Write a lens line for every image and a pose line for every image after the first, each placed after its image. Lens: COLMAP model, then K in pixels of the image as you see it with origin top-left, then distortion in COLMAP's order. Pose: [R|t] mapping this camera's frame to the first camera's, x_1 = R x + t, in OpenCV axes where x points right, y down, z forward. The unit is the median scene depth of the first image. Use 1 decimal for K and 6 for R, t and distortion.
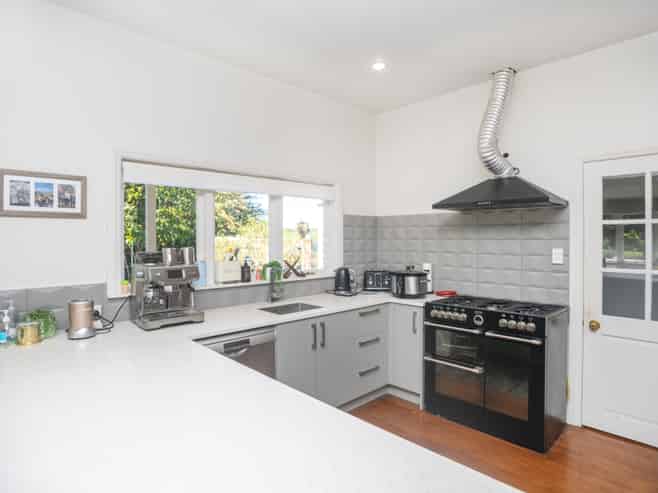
lens RADIAL K [[344.4, 0, 329.0], [0, 344.4, 246.5], [0, 0, 1]] dist [-0.001902, 0.001007]
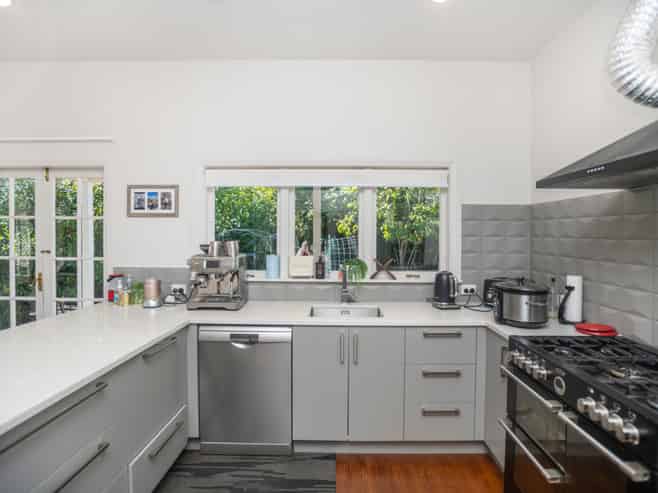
lens RADIAL K [[344.4, 0, 329.0], [0, 344.4, 246.5], [0, 0, 1]] dist [-0.001902, 0.001007]
pose [[0.752524, 0.031509, -0.657811, 0.512721], [-0.023222, 0.999503, 0.021311, -0.010445], [0.658156, -0.000761, 0.752882, 0.349054]]
